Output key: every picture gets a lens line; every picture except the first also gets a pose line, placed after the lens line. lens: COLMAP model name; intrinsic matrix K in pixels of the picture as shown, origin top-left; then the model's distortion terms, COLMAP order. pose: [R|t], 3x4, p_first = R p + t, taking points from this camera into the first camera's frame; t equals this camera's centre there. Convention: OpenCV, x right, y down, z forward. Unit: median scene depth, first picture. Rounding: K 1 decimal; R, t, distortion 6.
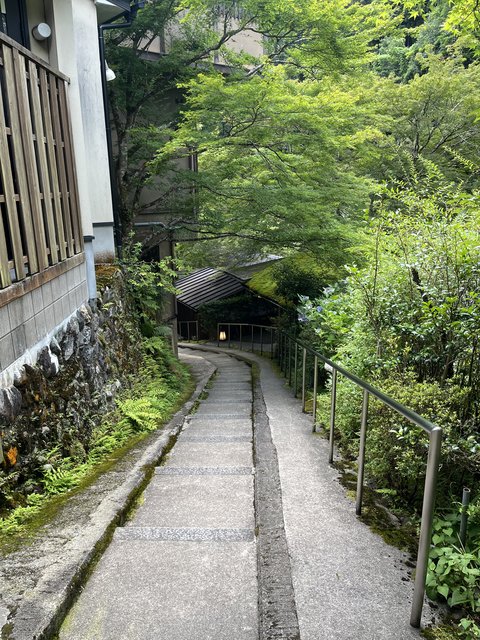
lens RADIAL K [[545.0, 0, 226.2], [0, 545.0, 320.1], [0, 0, 1]] dist [0.262470, -0.311789]
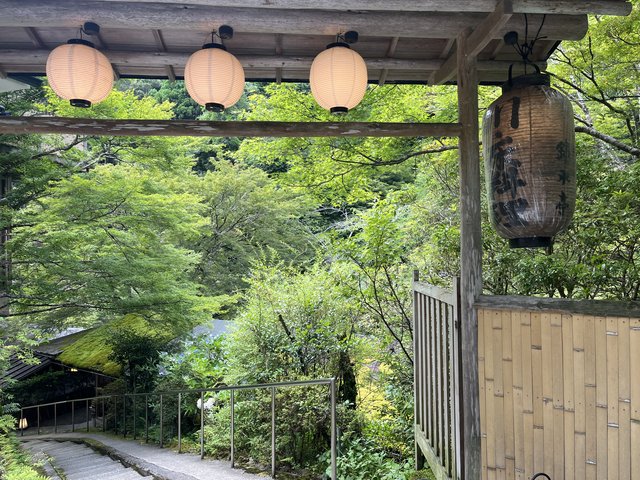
lens RADIAL K [[545.0, 0, 320.0], [0, 545.0, 240.0], [0, 0, 1]] dist [0.262470, -0.311789]
pose [[0.862623, 0.002612, 0.505841, -0.099972], [0.128628, 0.965985, -0.224340, 0.020445], [-0.489221, 0.258586, 0.832945, -0.112708]]
